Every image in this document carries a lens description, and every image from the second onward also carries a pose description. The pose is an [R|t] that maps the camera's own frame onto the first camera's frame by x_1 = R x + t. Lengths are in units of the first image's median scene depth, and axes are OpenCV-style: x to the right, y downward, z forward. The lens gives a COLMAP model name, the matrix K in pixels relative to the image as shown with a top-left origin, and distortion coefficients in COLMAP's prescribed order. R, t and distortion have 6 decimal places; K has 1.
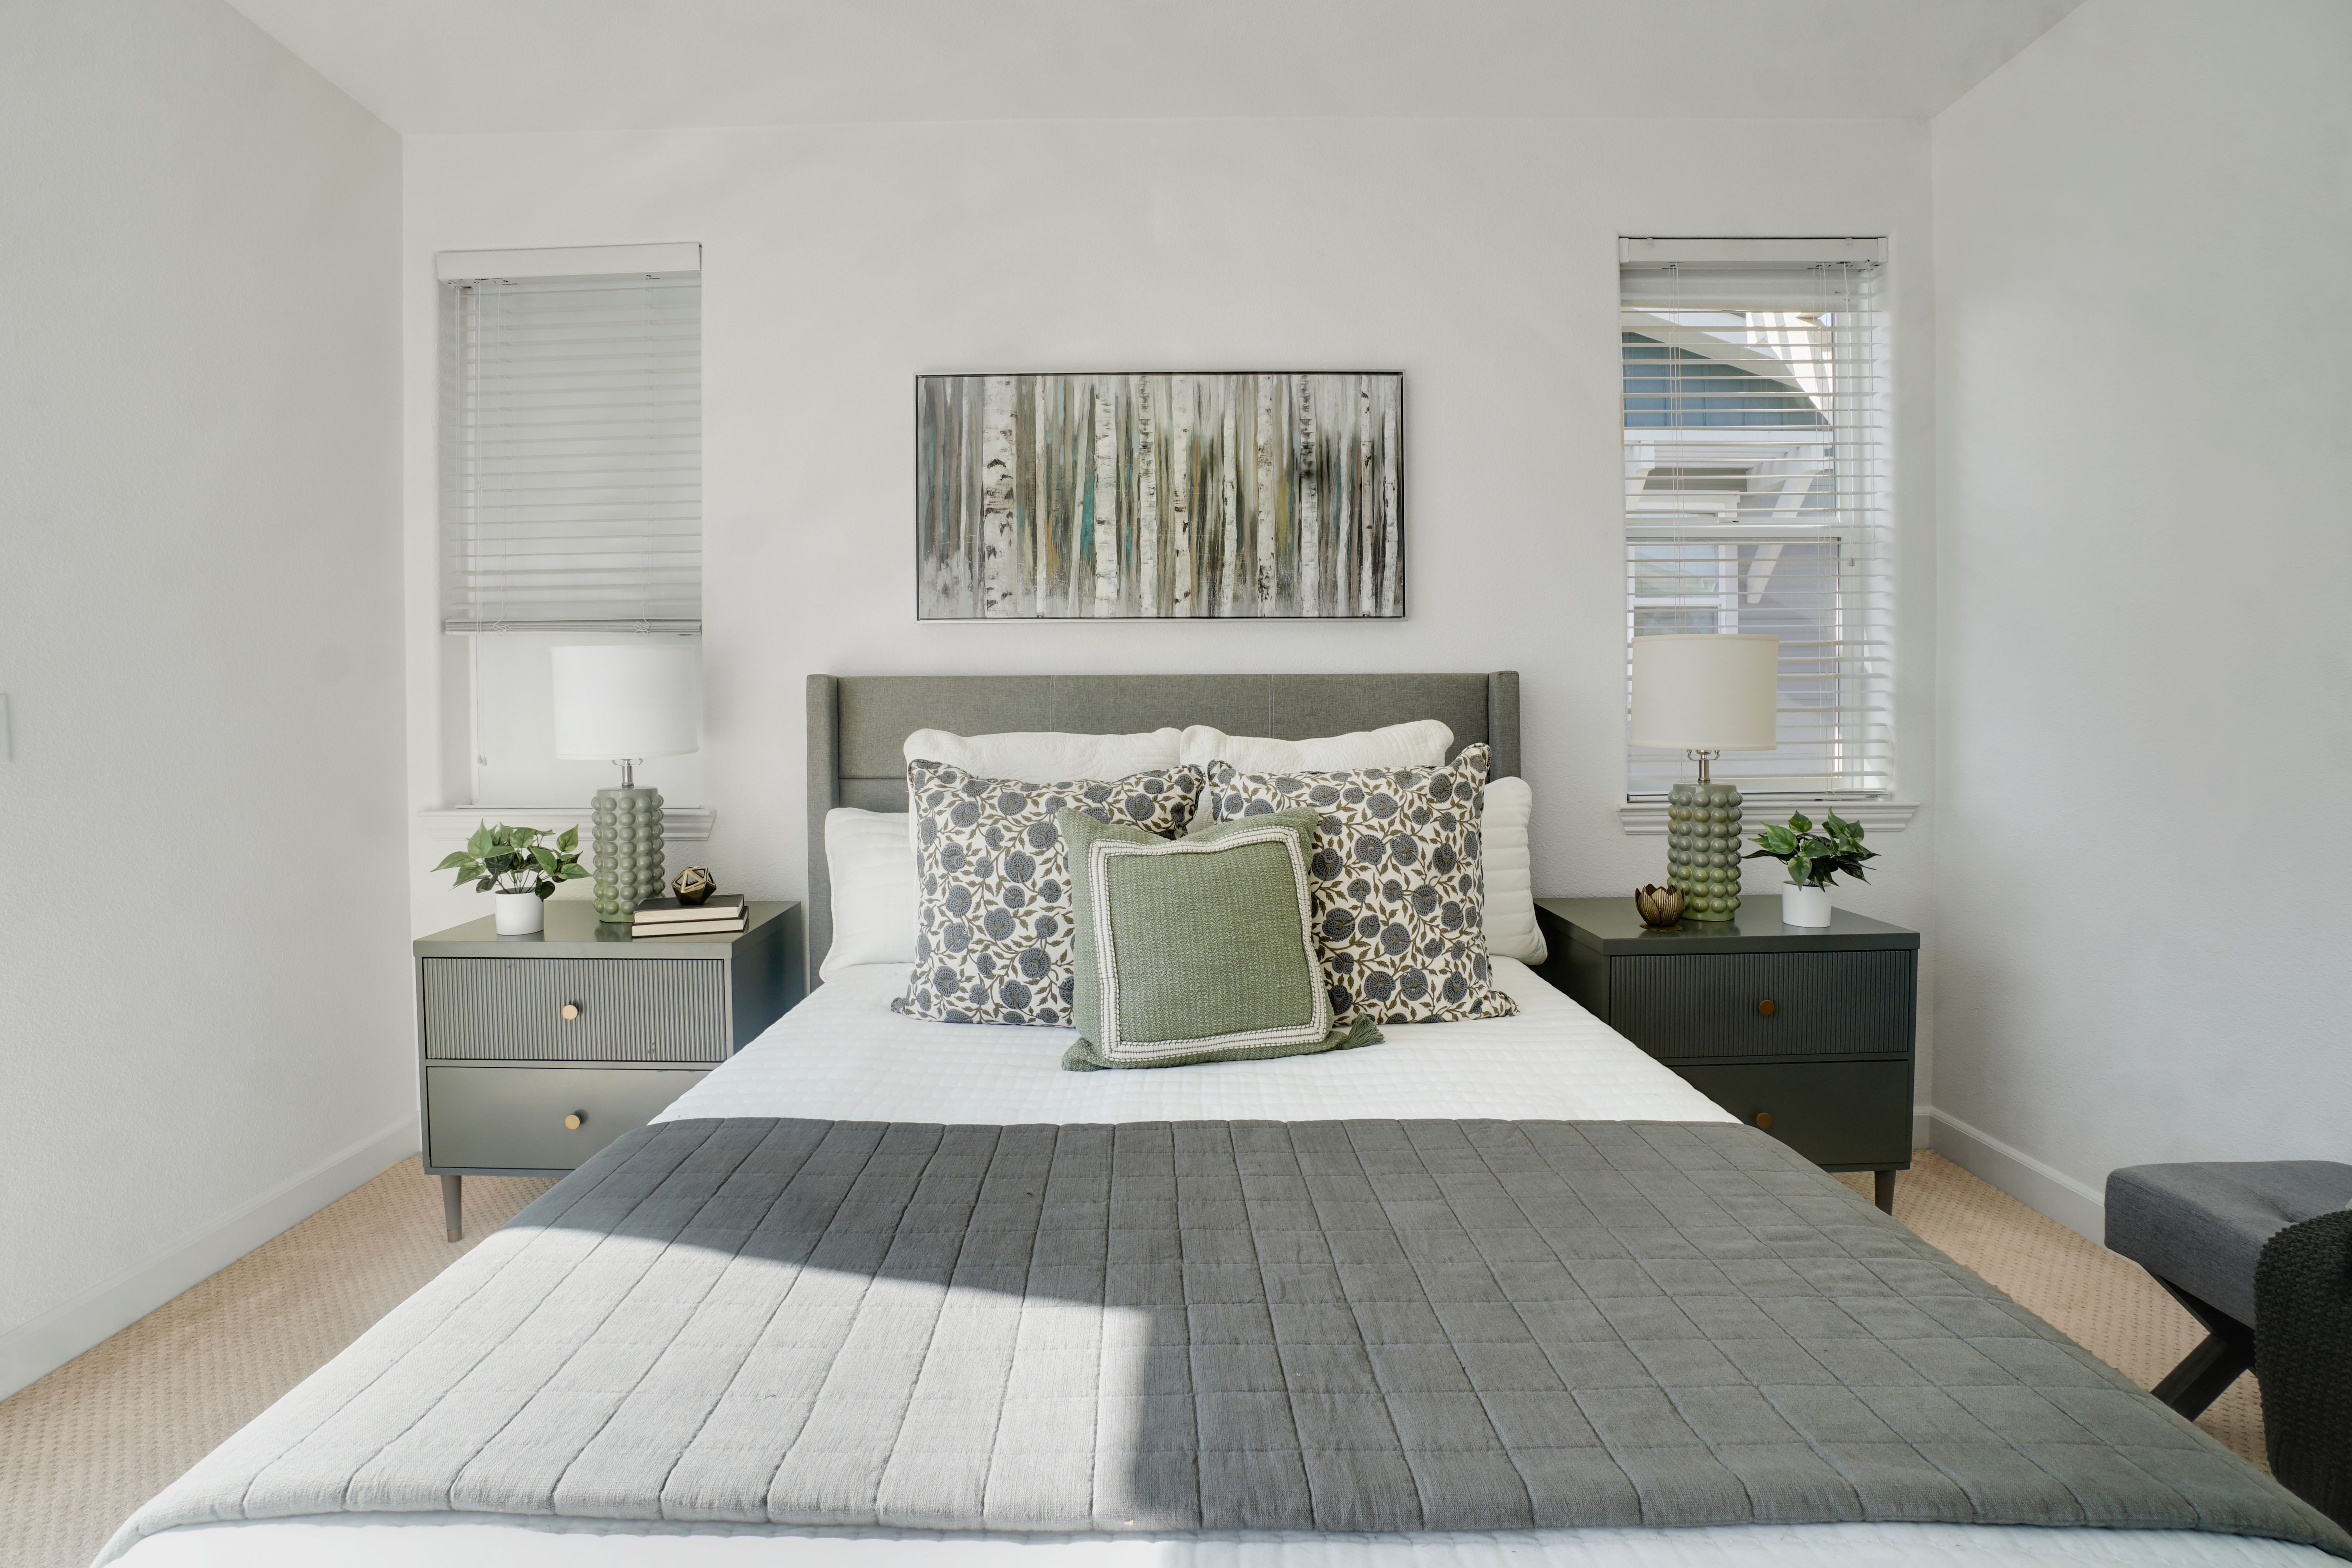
lens RADIAL K [[1053.8, 0, 1175.8], [0, 1053.8, 734.4], [0, 0, 1]] dist [-0.045480, 0.000179]
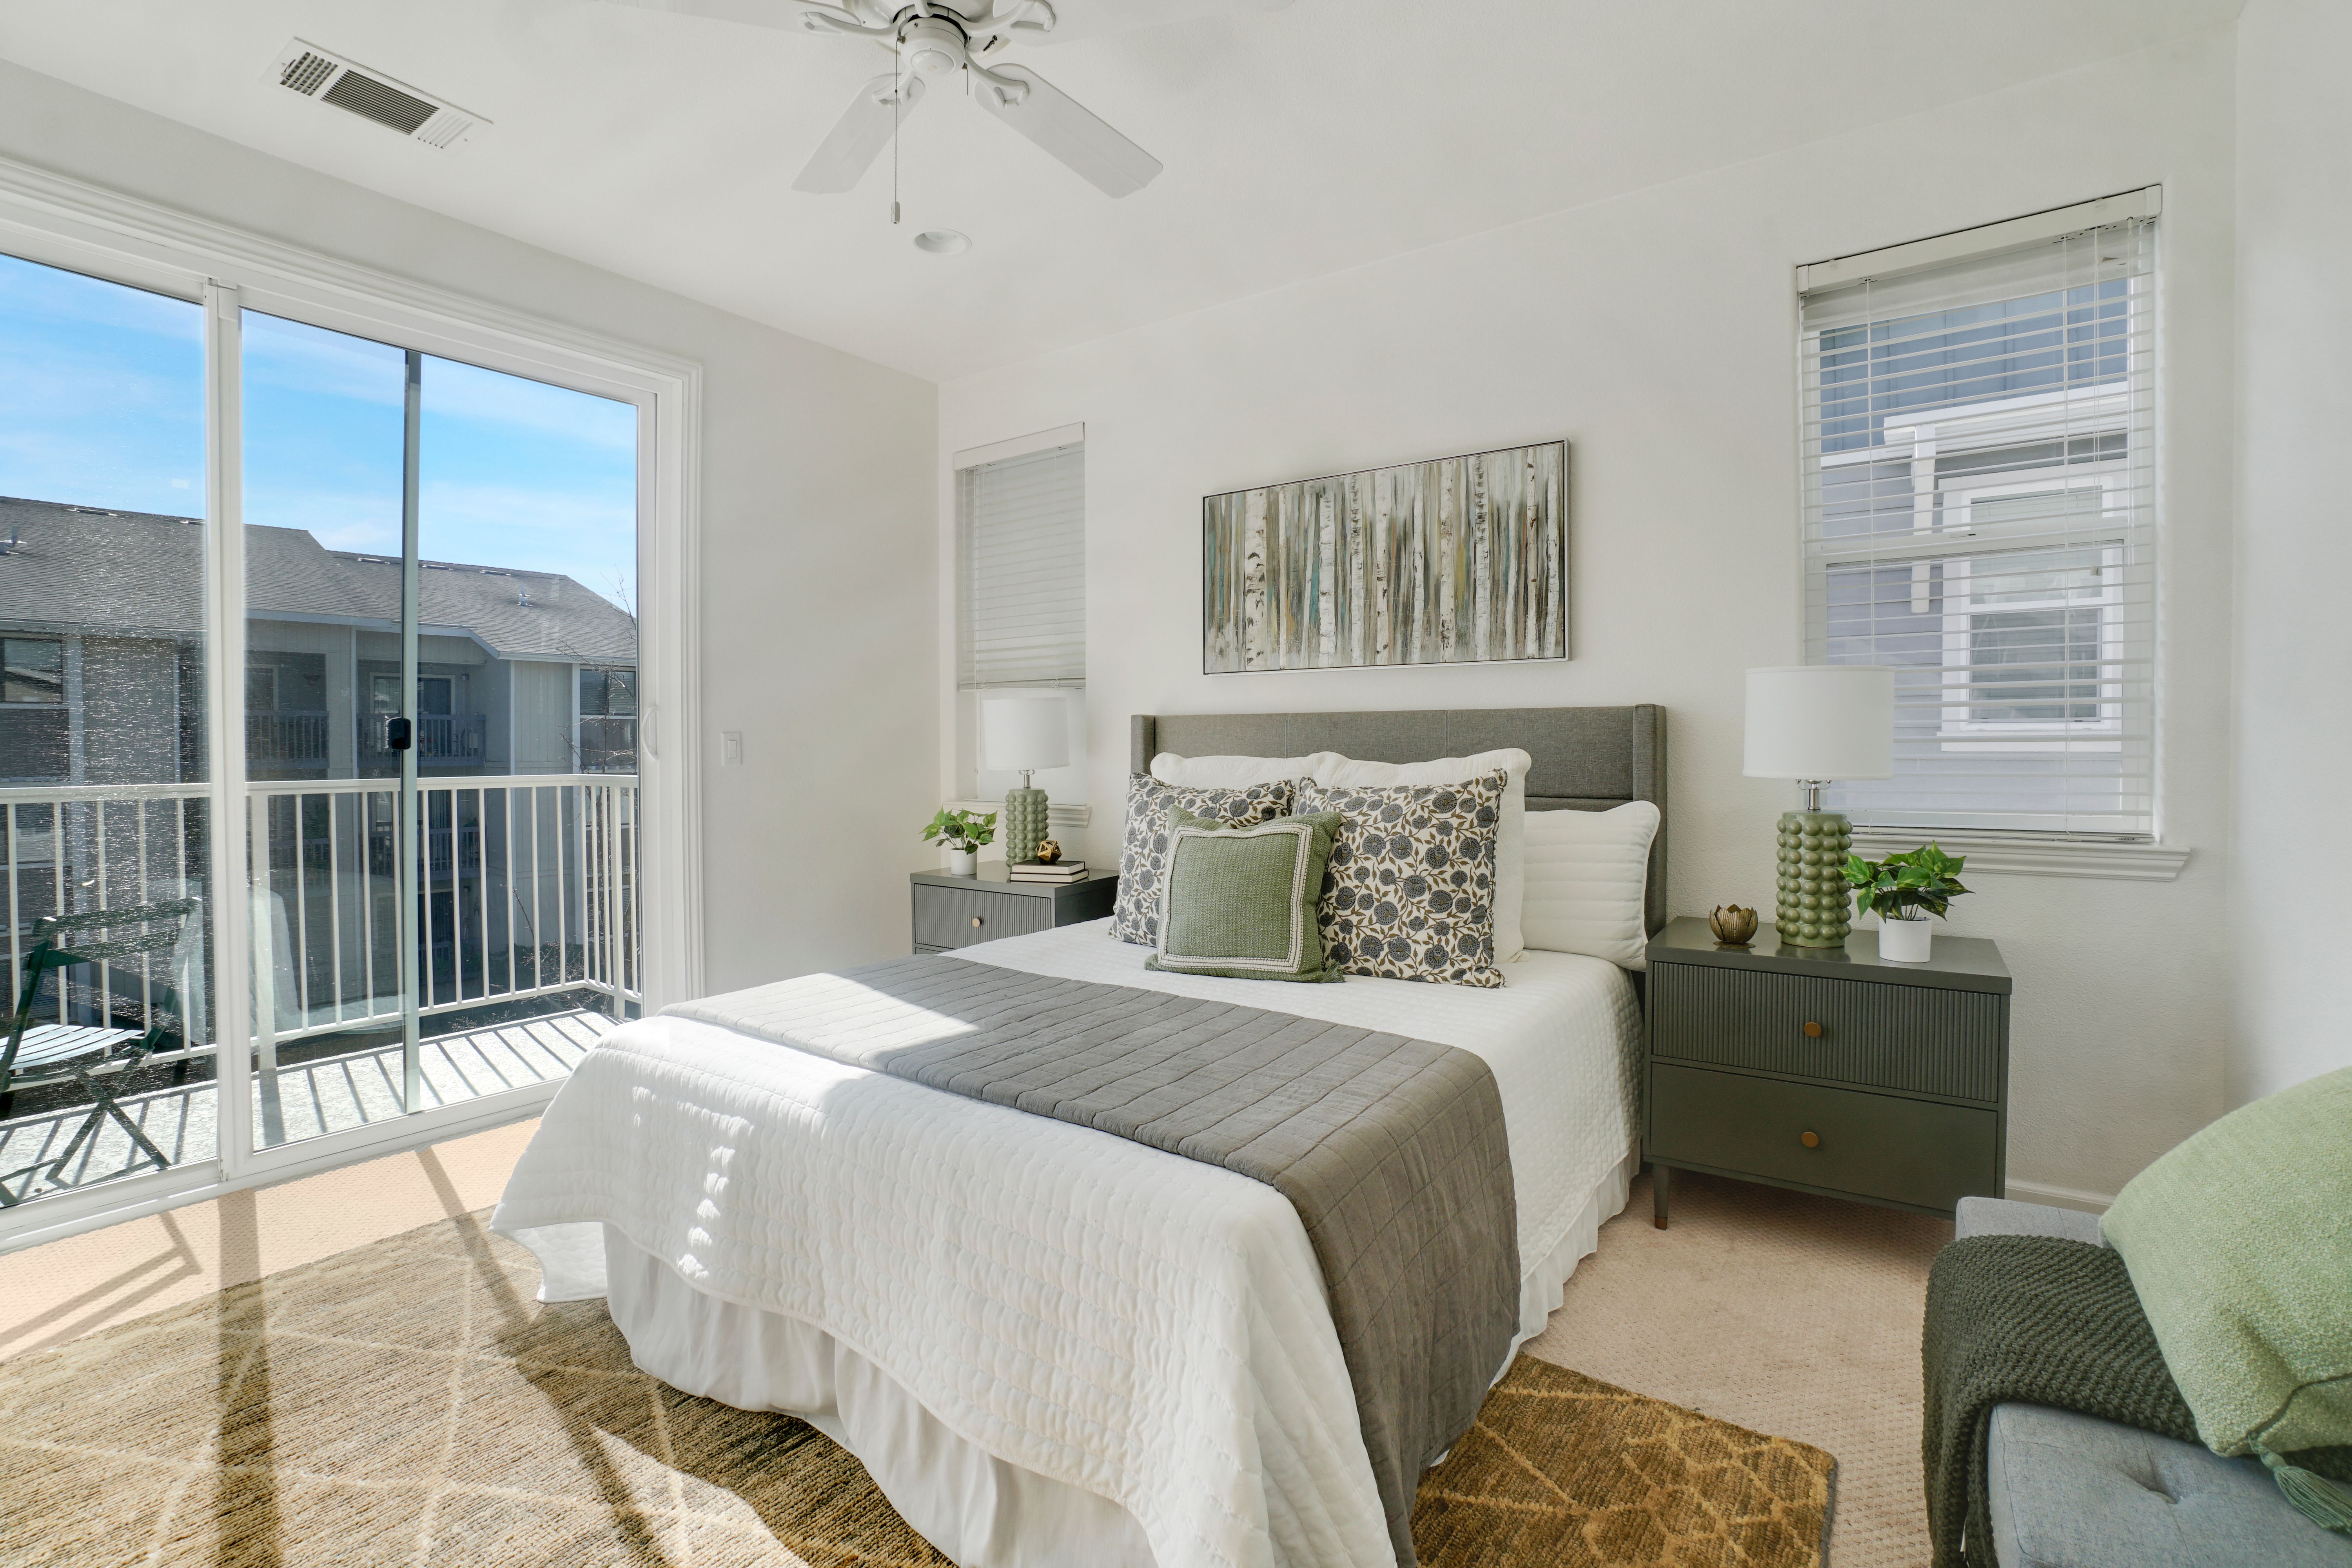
lens RADIAL K [[1064.6, 0, 1162.0], [0, 1064.6, 773.0], [0, 0, 1]] dist [-0.042048, 0.000461]
pose [[0.818770, 0.018228, -0.573832, 0.519688], [-0.011543, 0.999816, 0.015289, 0.000244], [0.574005, -0.005894, 0.818830, -0.182288]]
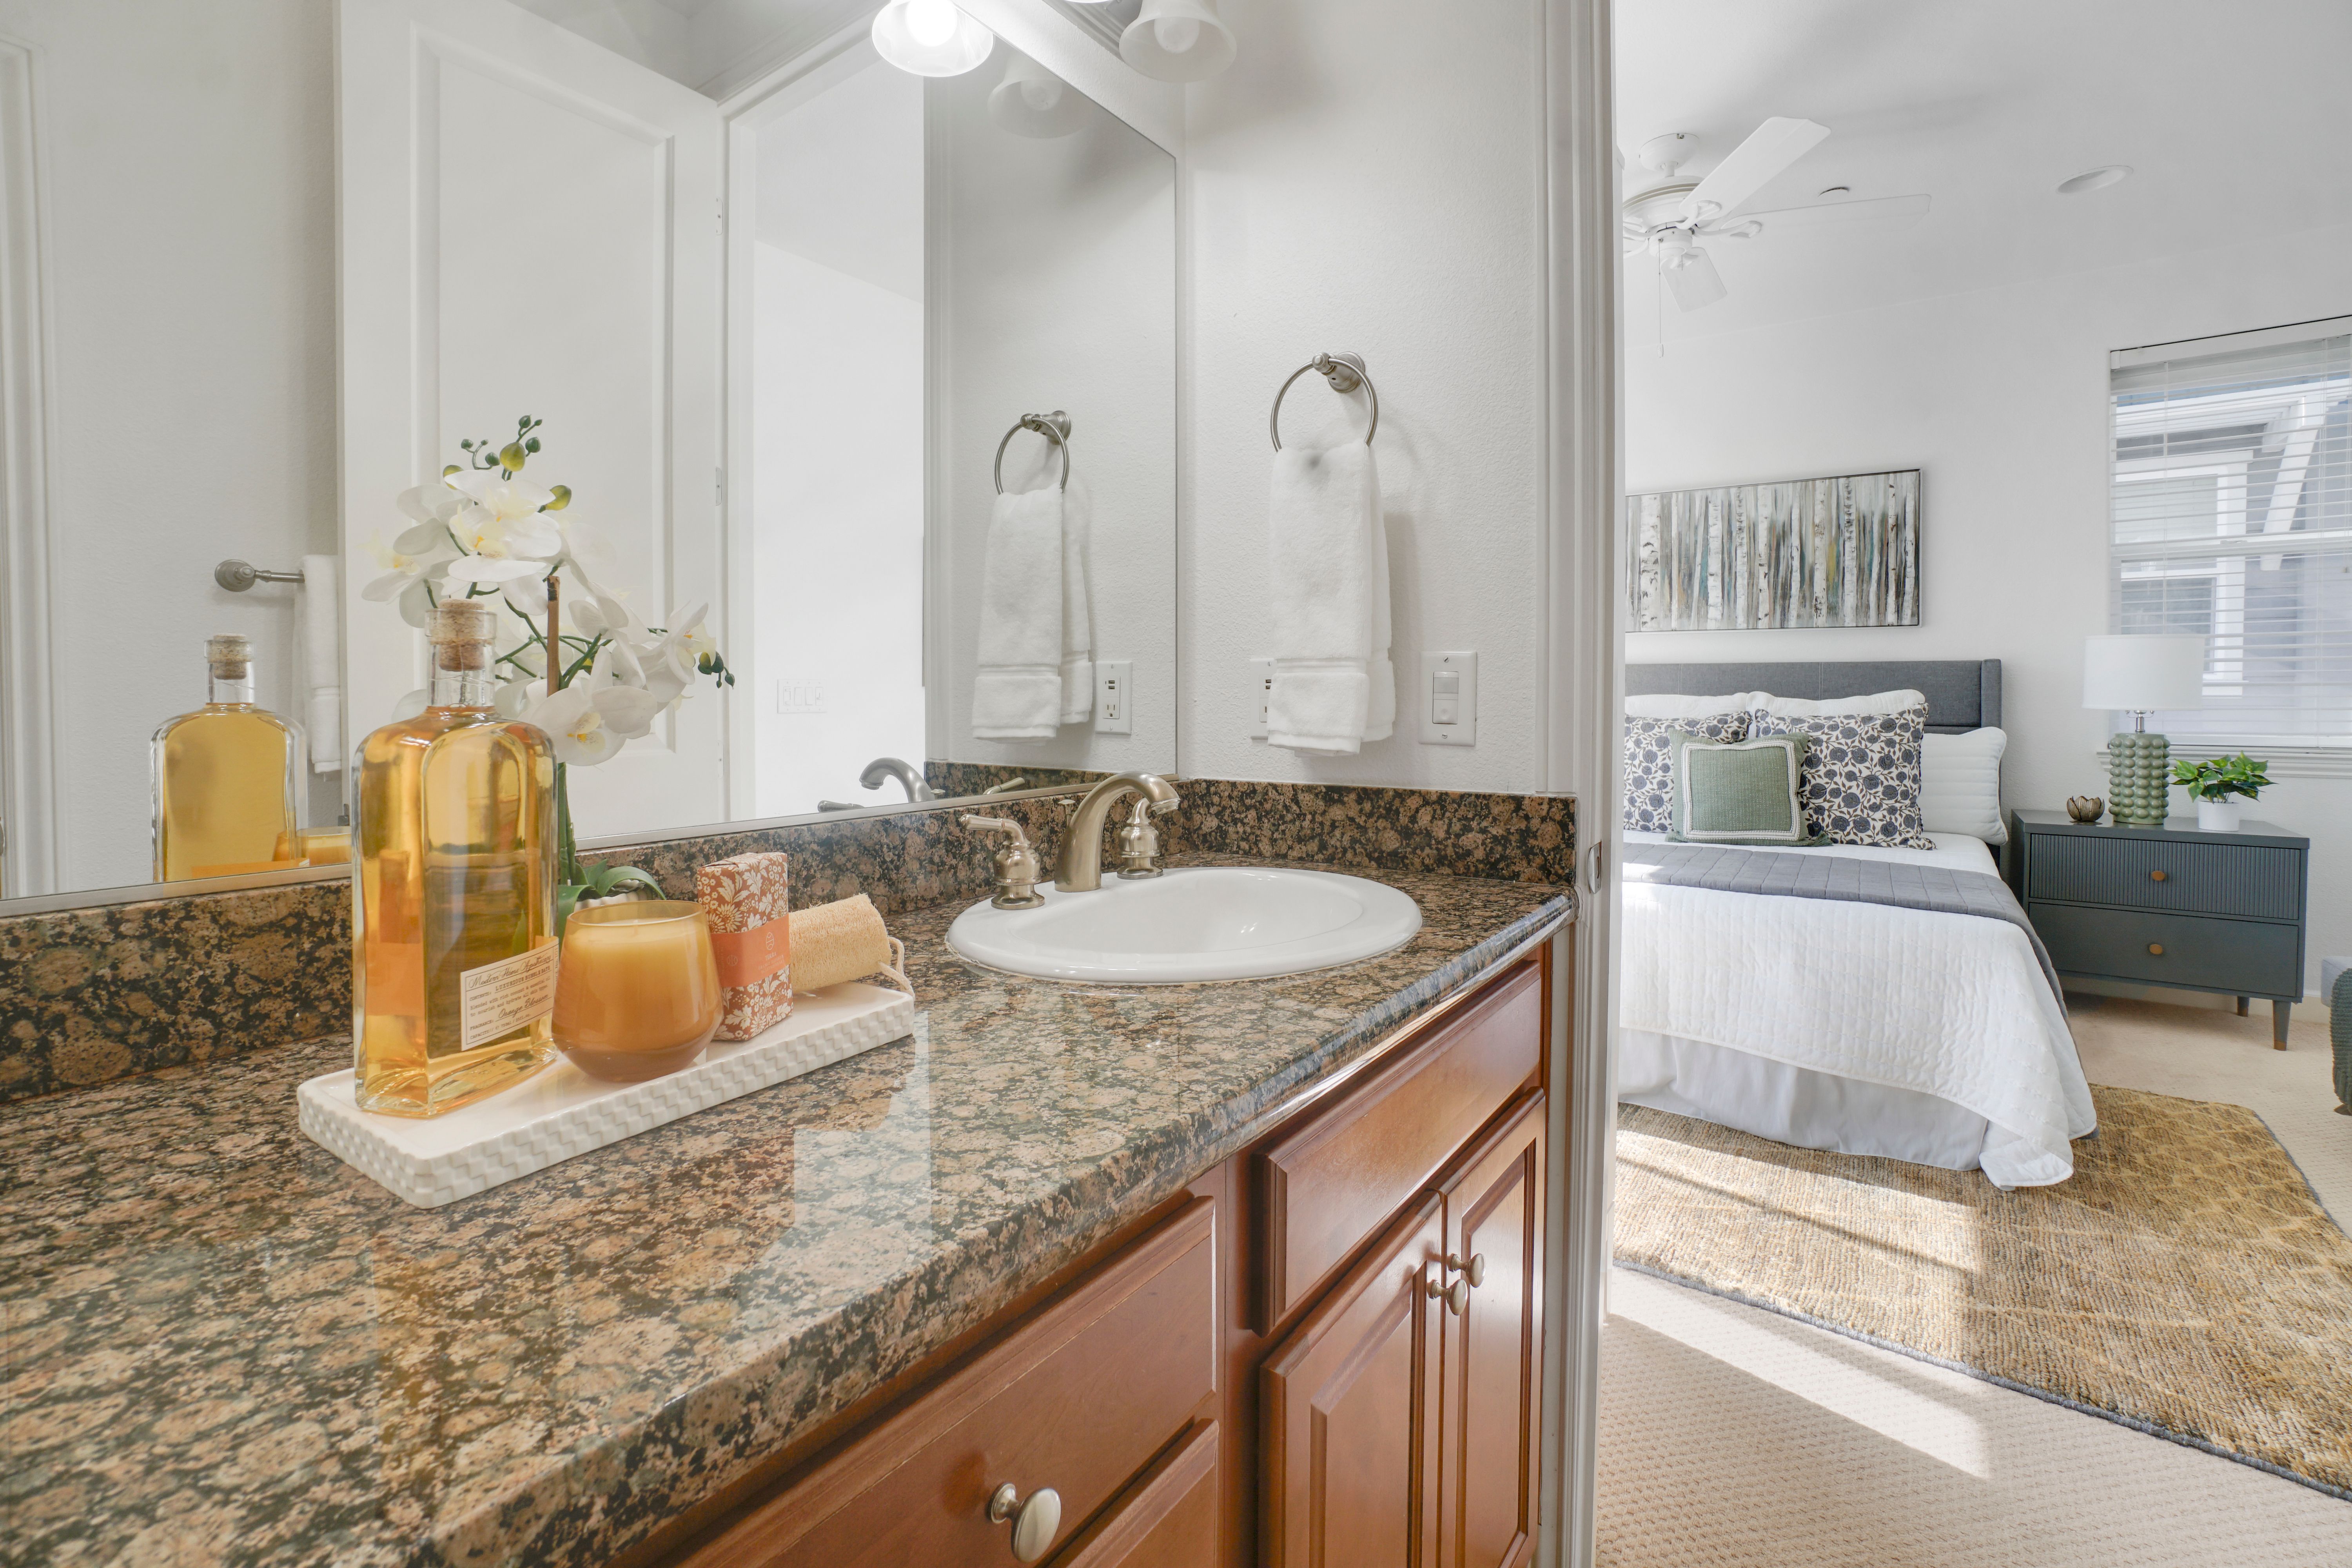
lens RADIAL K [[1057.9, 0, 1200.5], [0, 1057.9, 709.3], [0, 0, 1]] dist [-0.045216, 0.022612]
pose [[0.825813, 0.016438, -0.563705, 0.209849], [-0.016484, 0.999852, 0.005007, 0.024680], [0.563704, 0.005158, 0.825961, -0.897922]]
